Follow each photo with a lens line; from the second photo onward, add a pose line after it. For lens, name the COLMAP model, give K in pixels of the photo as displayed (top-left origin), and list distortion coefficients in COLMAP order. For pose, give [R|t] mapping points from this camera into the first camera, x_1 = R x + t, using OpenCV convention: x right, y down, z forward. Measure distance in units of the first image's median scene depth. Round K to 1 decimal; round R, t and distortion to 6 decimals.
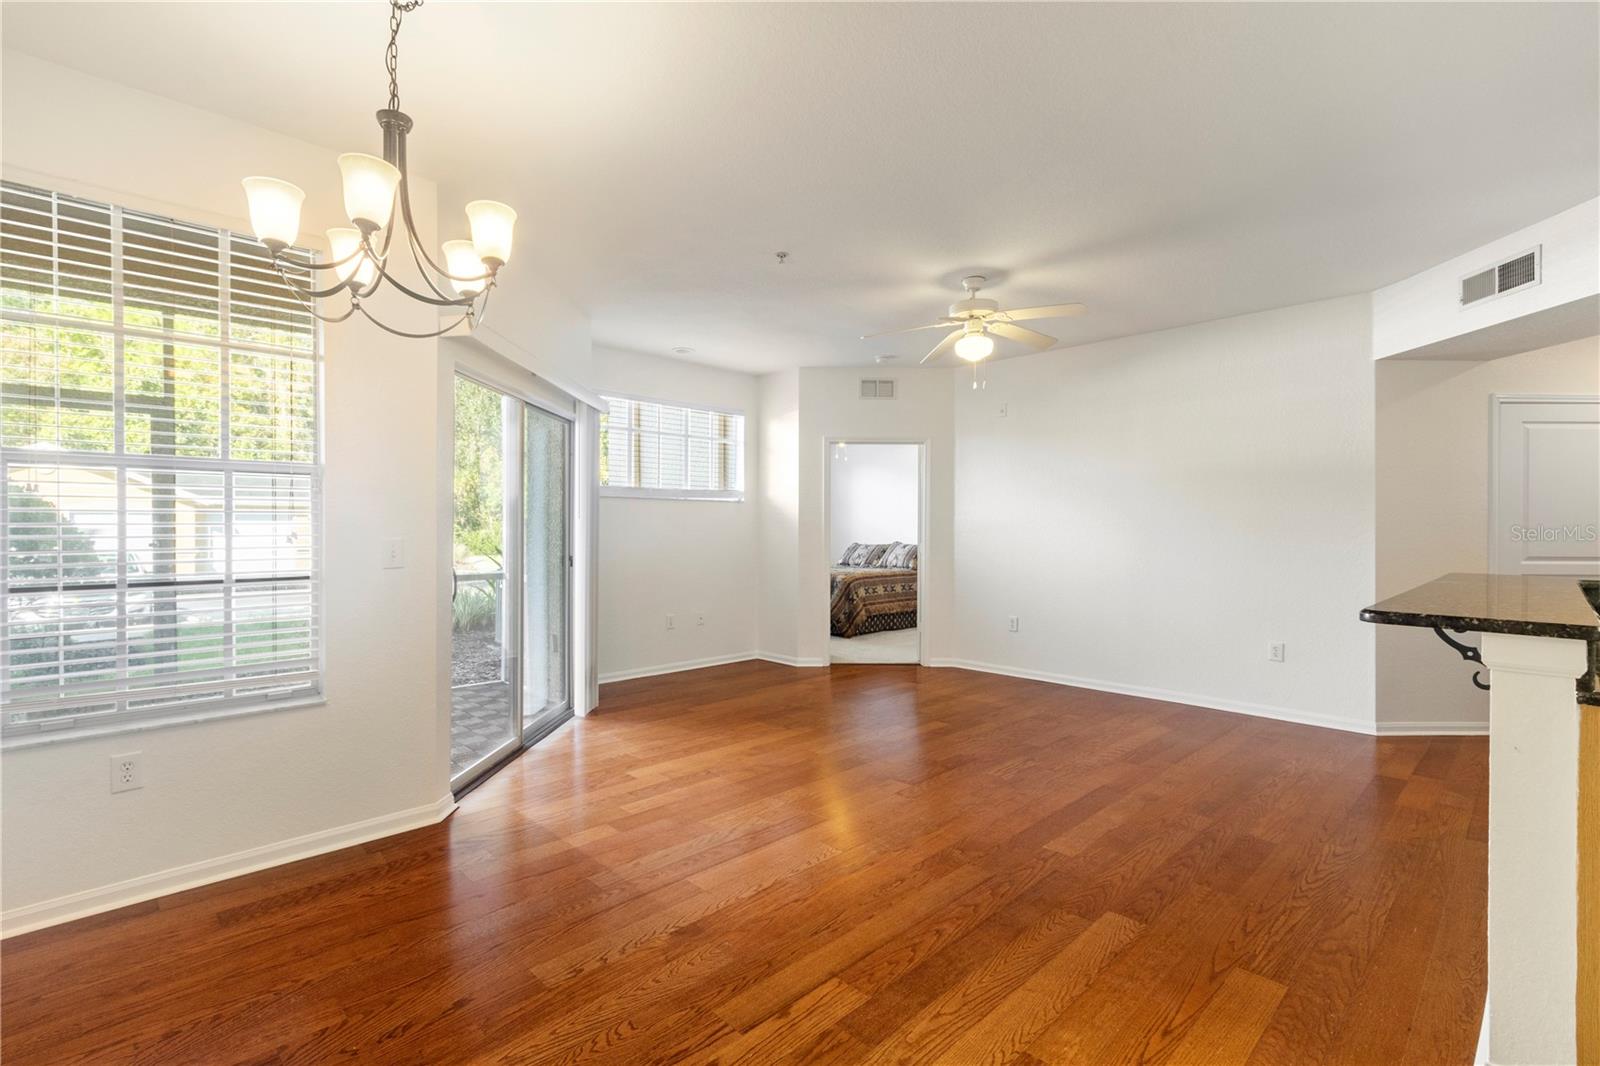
lens RADIAL K [[728.0, 0, 793.1], [0, 728.0, 532.9], [0, 0, 1]] dist [0.006588, -0.000913]
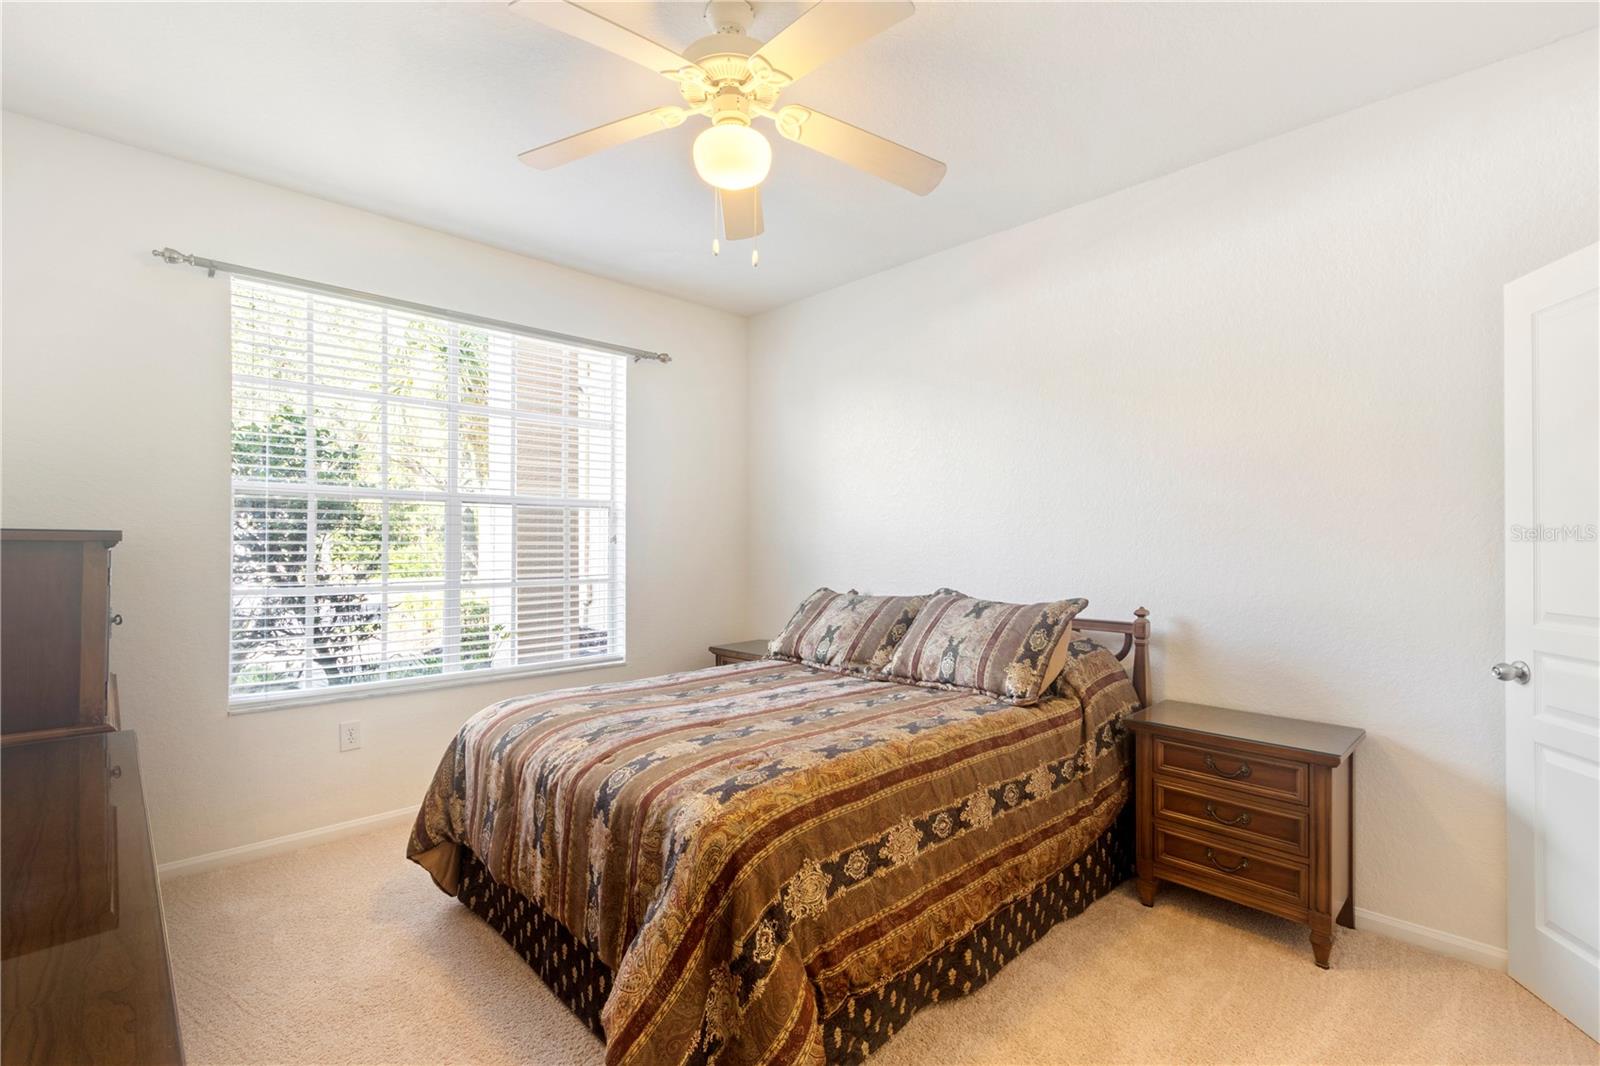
lens RADIAL K [[728.0, 0, 801.3], [0, 728.0, 535.7], [0, 0, 1]] dist [0.006588, -0.000913]
pose [[0.999969, -0.007224, 0.003008, 0.080832], [0.007268, 0.999860, -0.015066, -0.007223], [-0.002899, 0.015087, 0.999882, 0.704800]]
